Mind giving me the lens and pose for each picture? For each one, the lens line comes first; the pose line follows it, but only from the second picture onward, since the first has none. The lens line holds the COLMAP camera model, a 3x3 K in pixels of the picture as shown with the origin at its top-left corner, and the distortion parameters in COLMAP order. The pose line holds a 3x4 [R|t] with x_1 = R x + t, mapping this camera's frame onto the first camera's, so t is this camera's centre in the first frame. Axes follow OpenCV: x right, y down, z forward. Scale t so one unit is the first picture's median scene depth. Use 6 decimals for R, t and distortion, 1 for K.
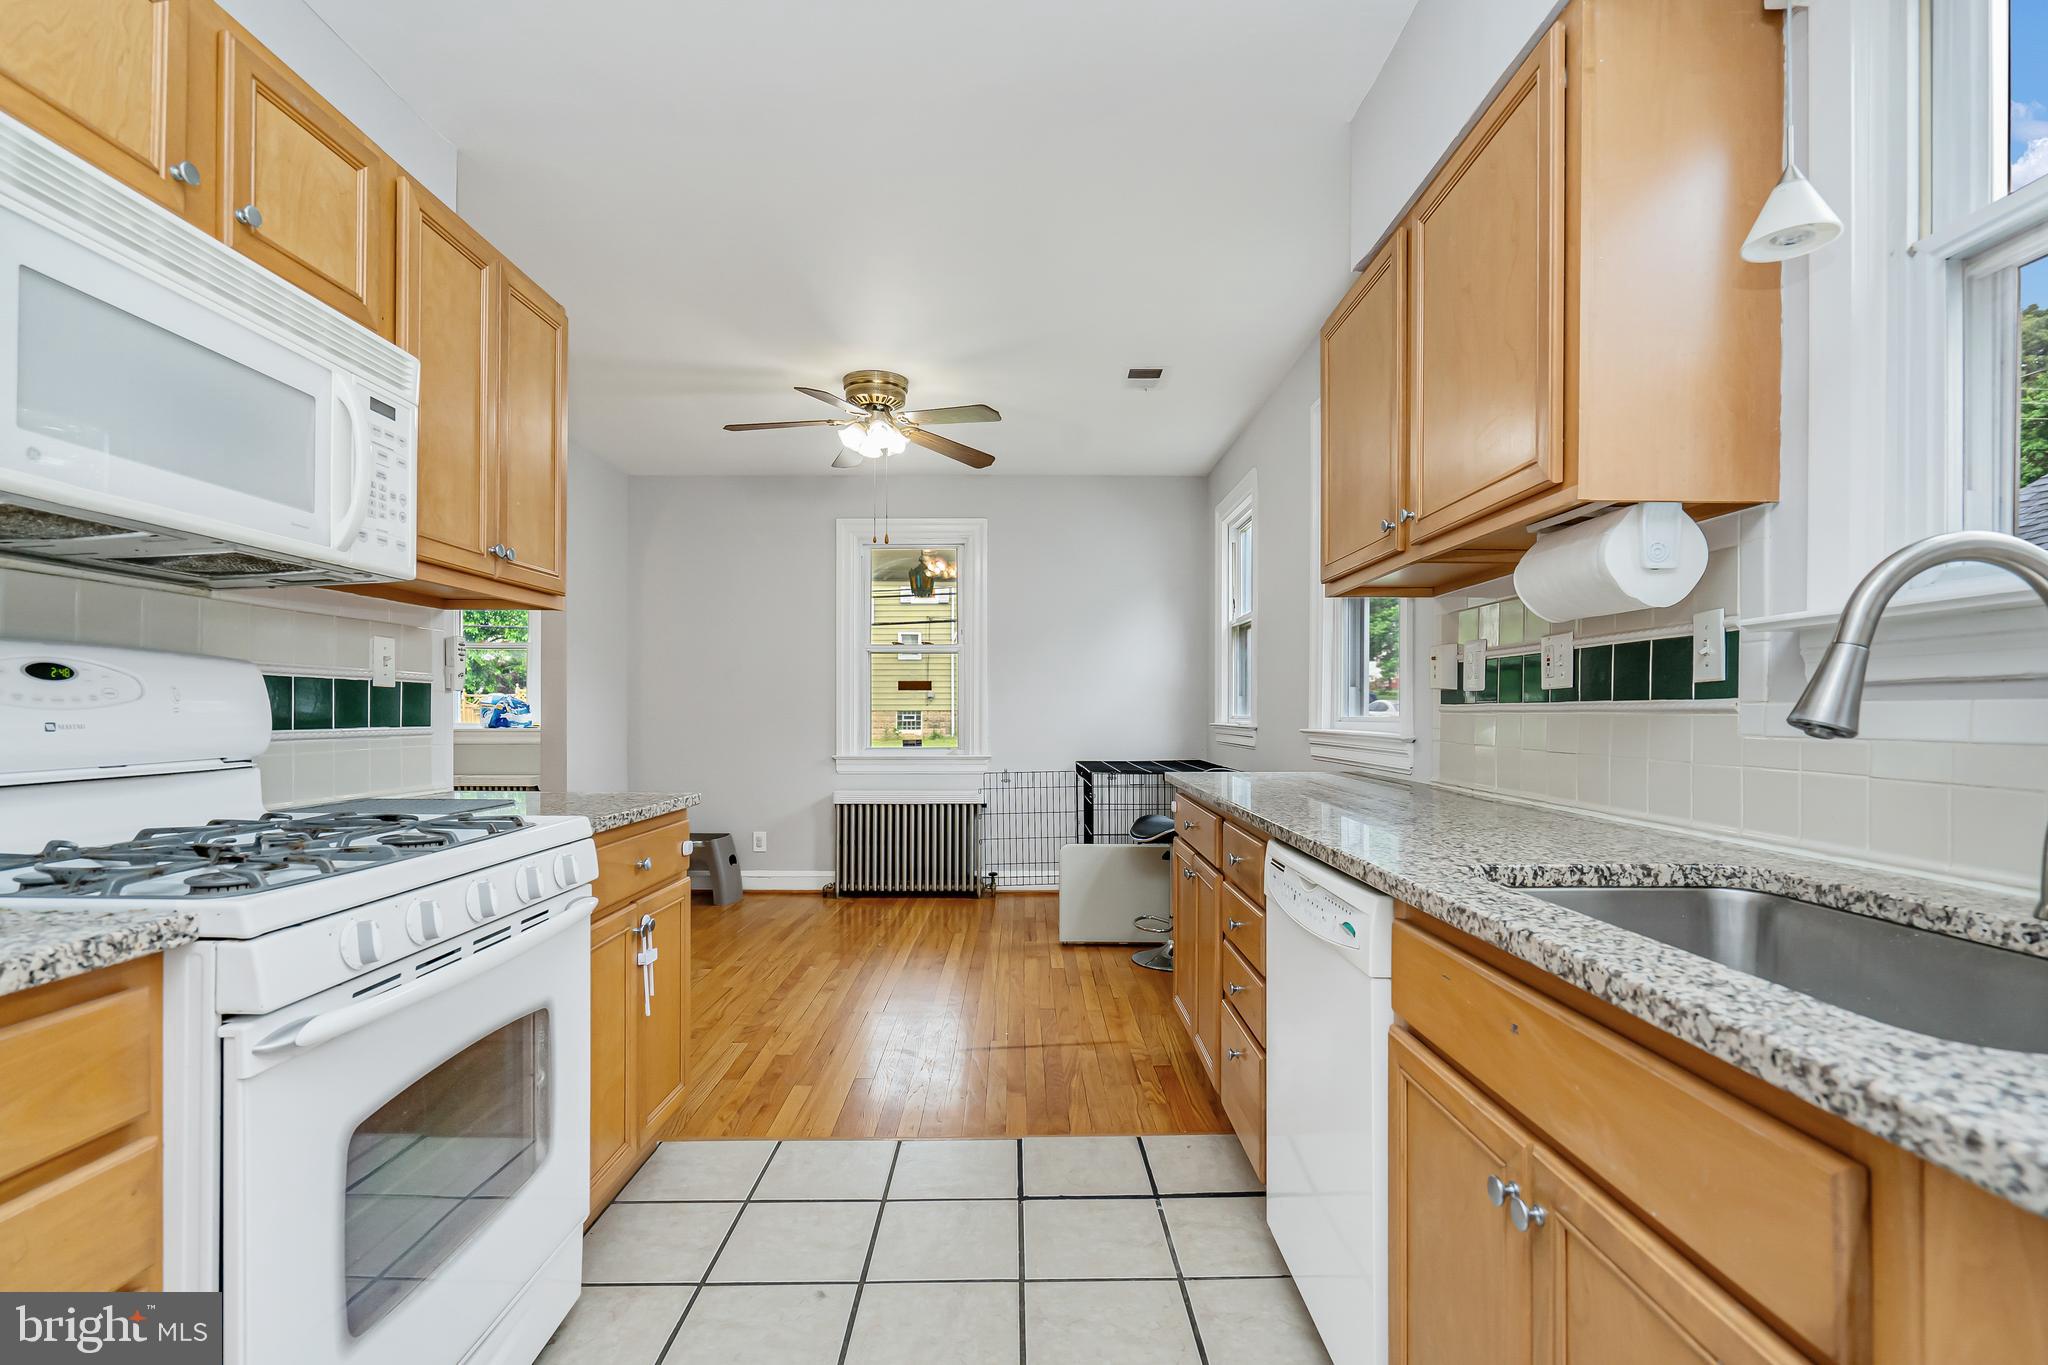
lens RADIAL K [[927.7, 0, 1037.1], [0, 927.7, 717.0], [0, 0, 1]] dist [-0.004045, 0.000509]
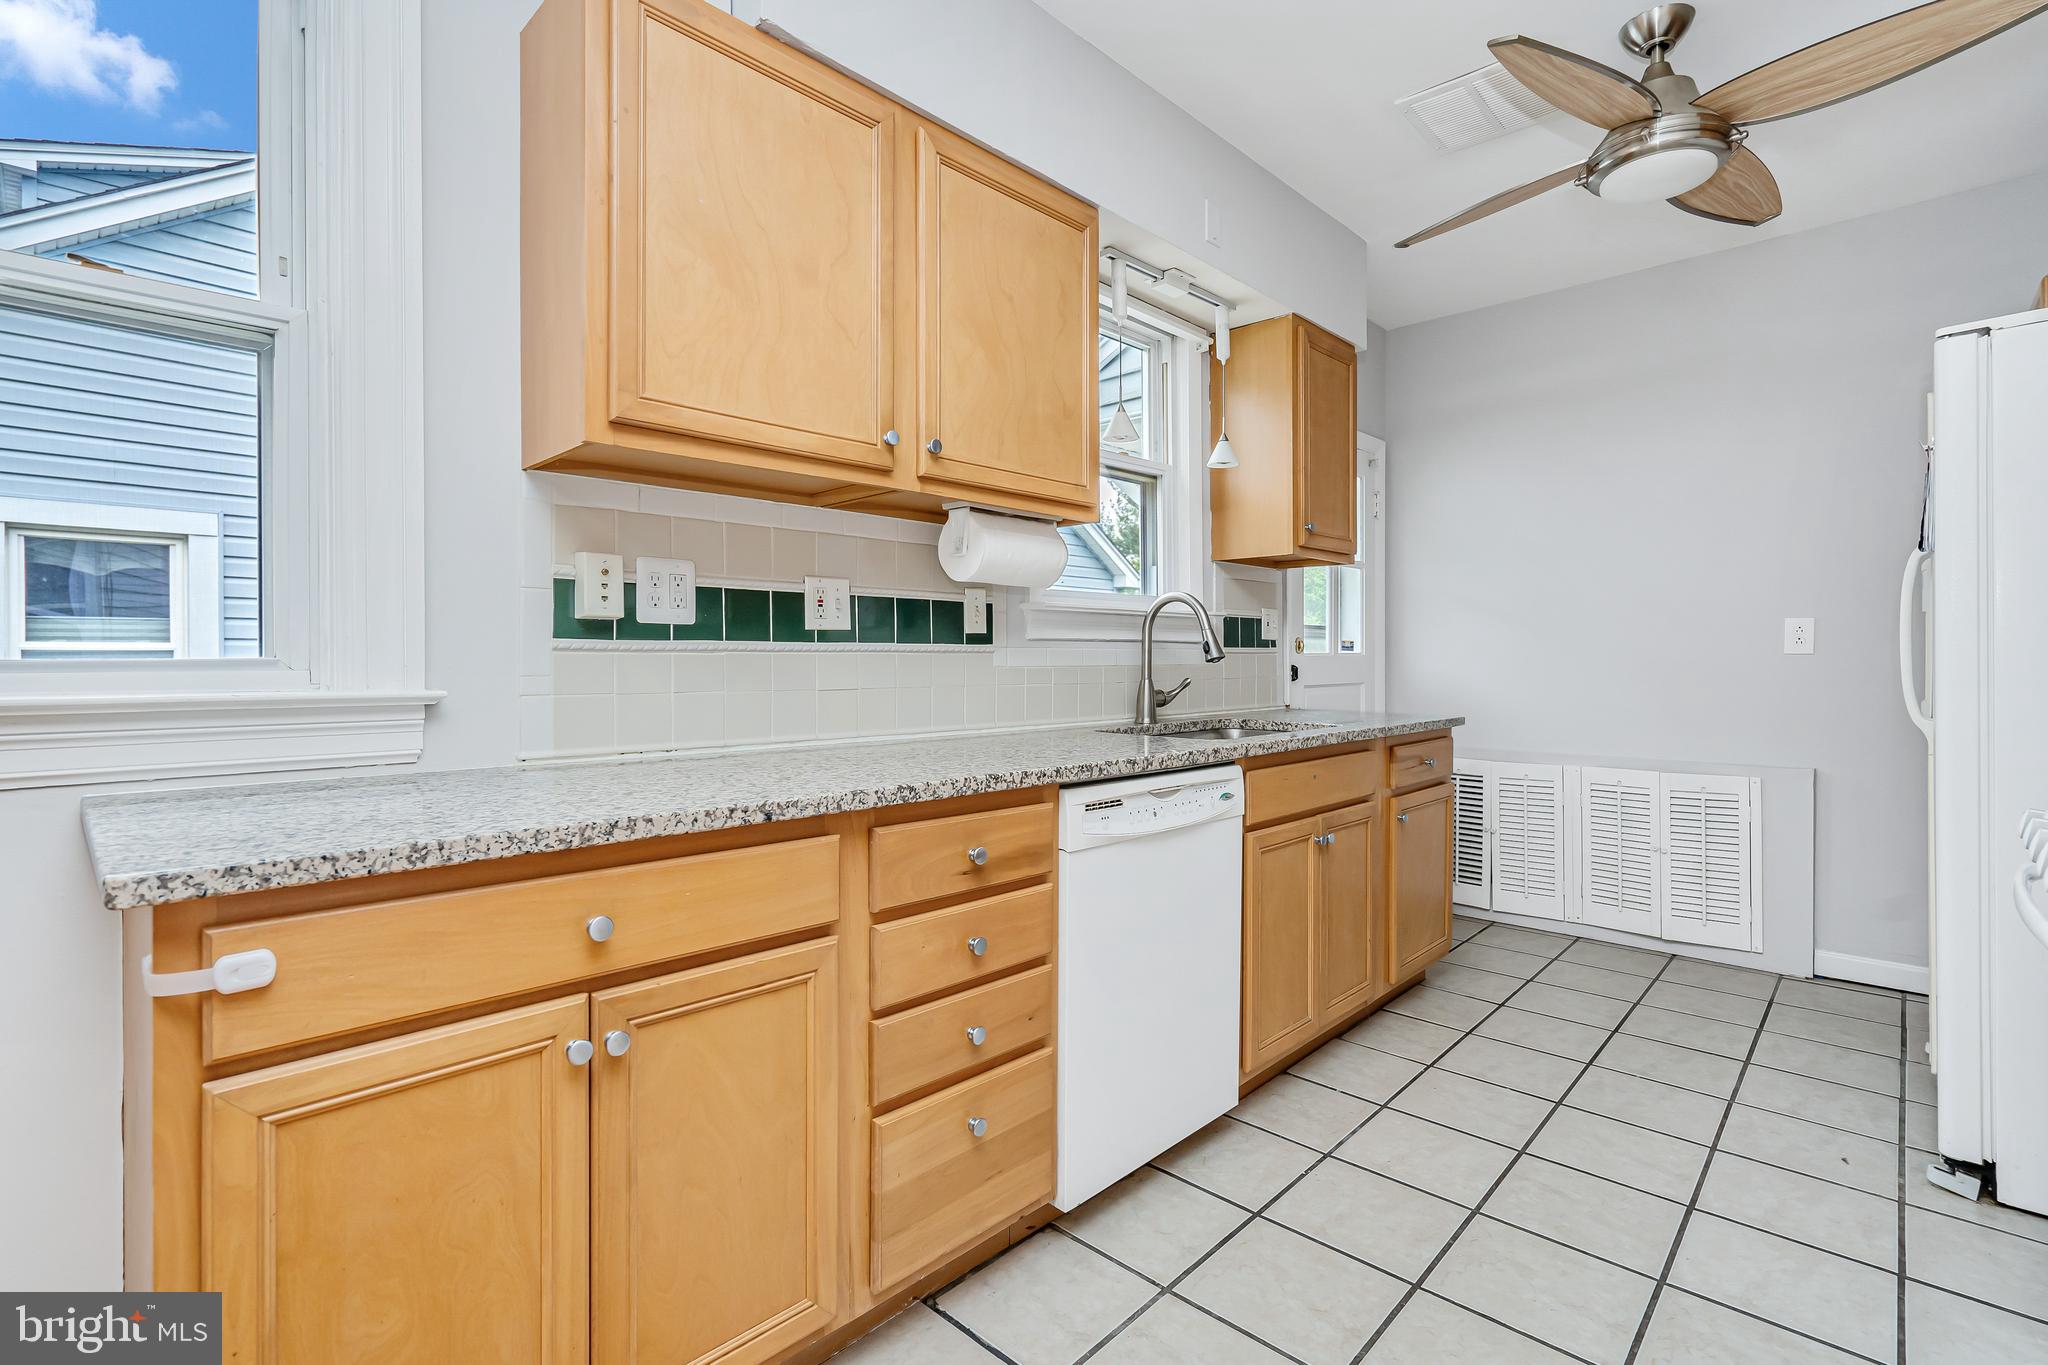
lens RADIAL K [[948.4, 0, 1018.1], [0, 948.4, 664.9], [0, 0, 1]] dist [-0.002086, 0.000872]
pose [[-0.705568, -0.006789, 0.708609, -0.290327], [0.001731, 0.999935, 0.011304, -0.001862], [-0.708640, 0.009203, -0.705510, 1.313196]]
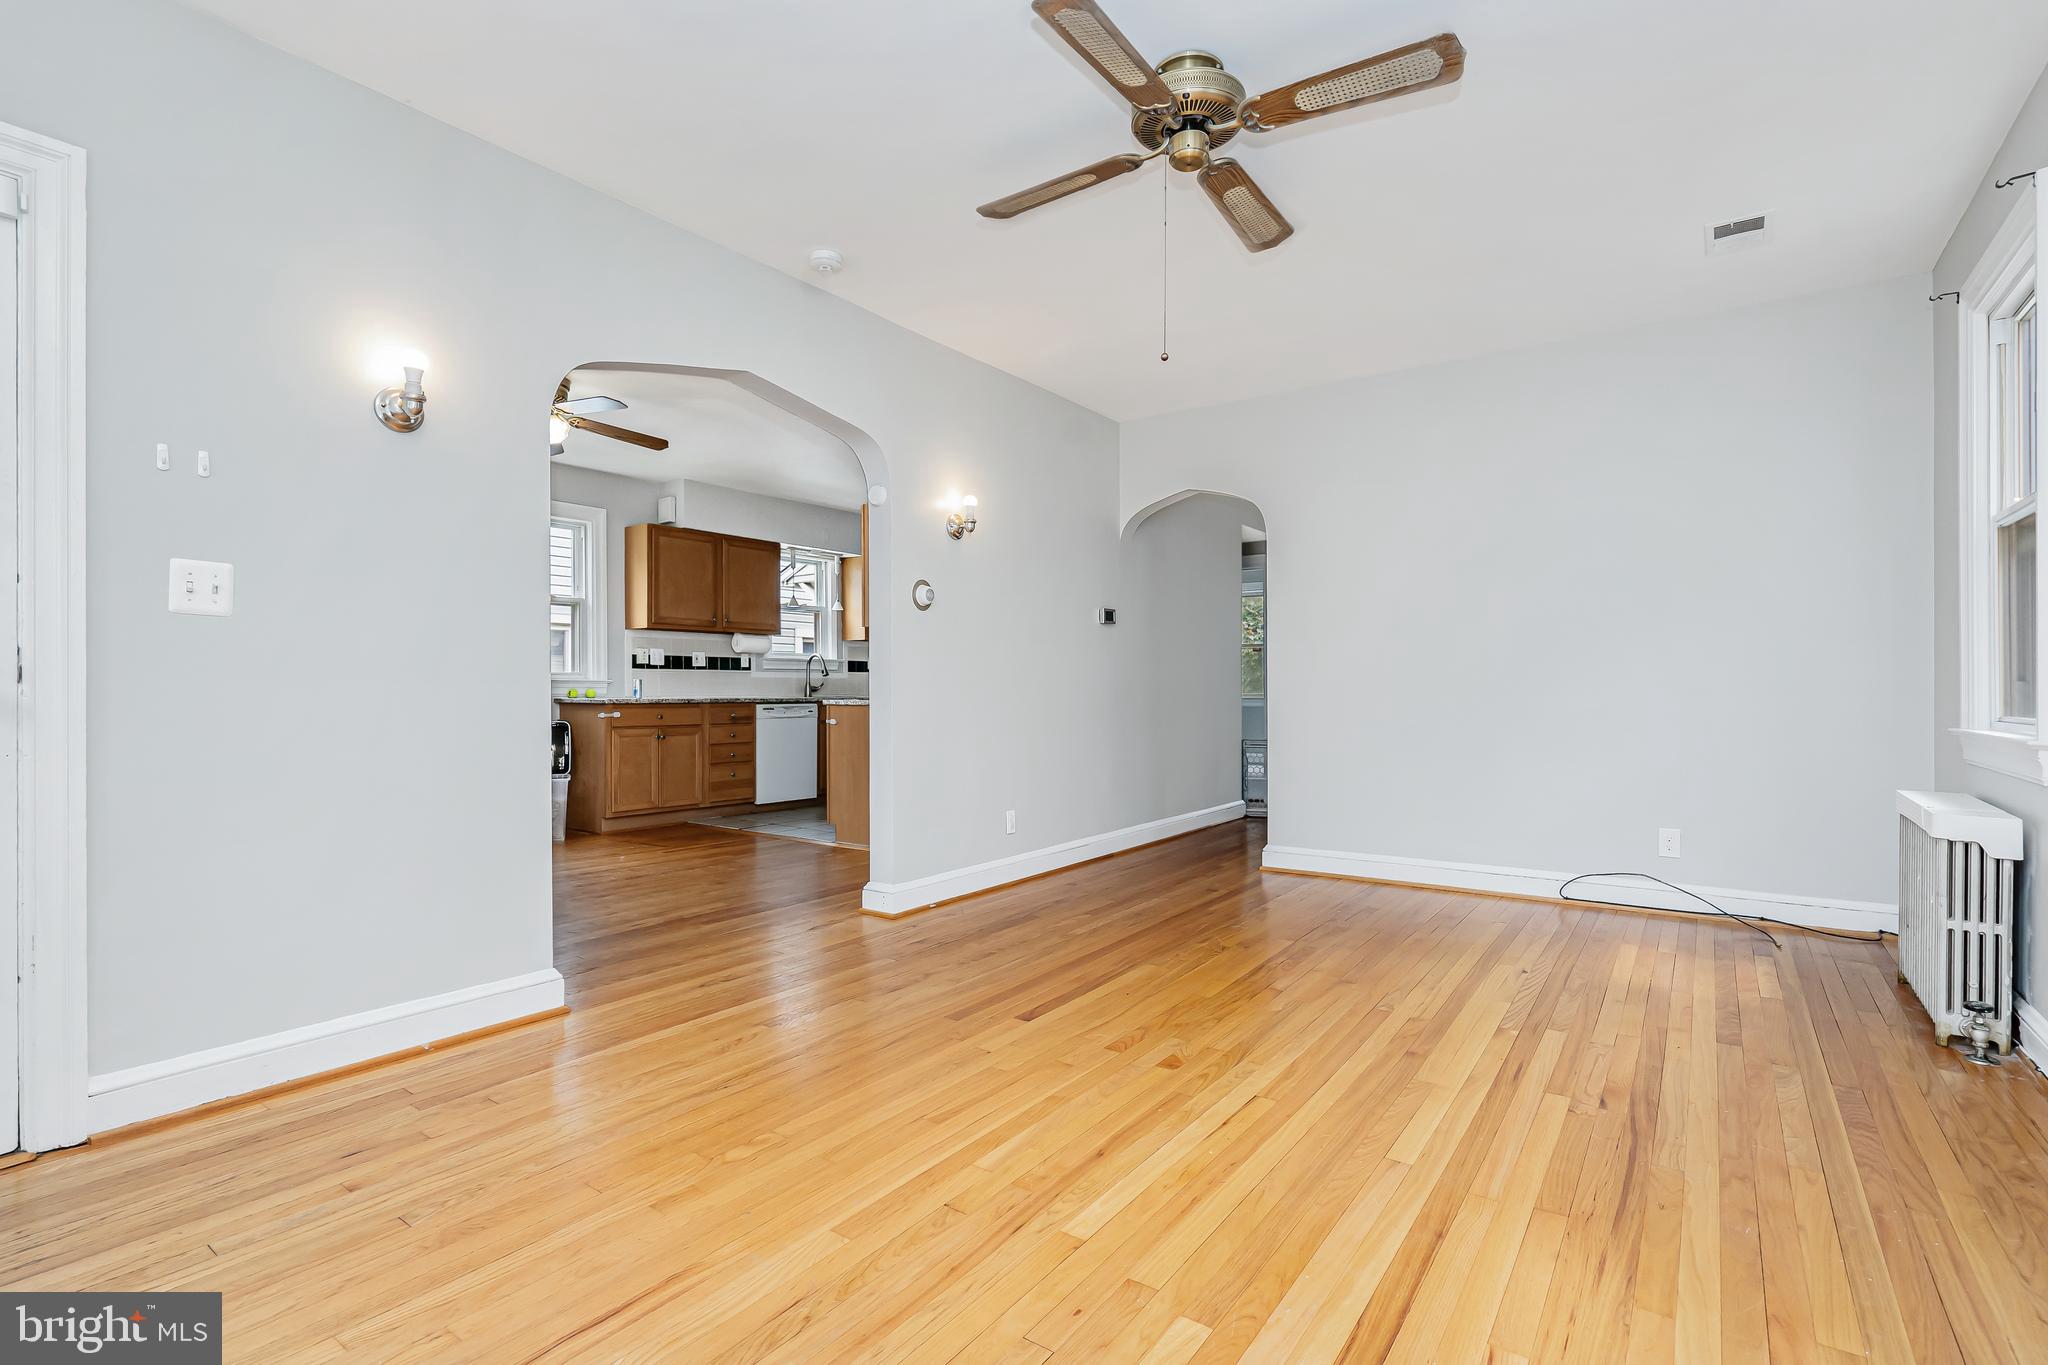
lens RADIAL K [[945.1, 0, 1005.0], [0, 945.1, 702.1], [0, 0, 1]] dist [-0.000742, 0.000232]
pose [[-0.787847, -0.003901, 0.615858, -2.312615], [0.006538, 0.999871, 0.014697, 0.055401], [-0.615836, 0.015605, -0.787720, 2.689690]]
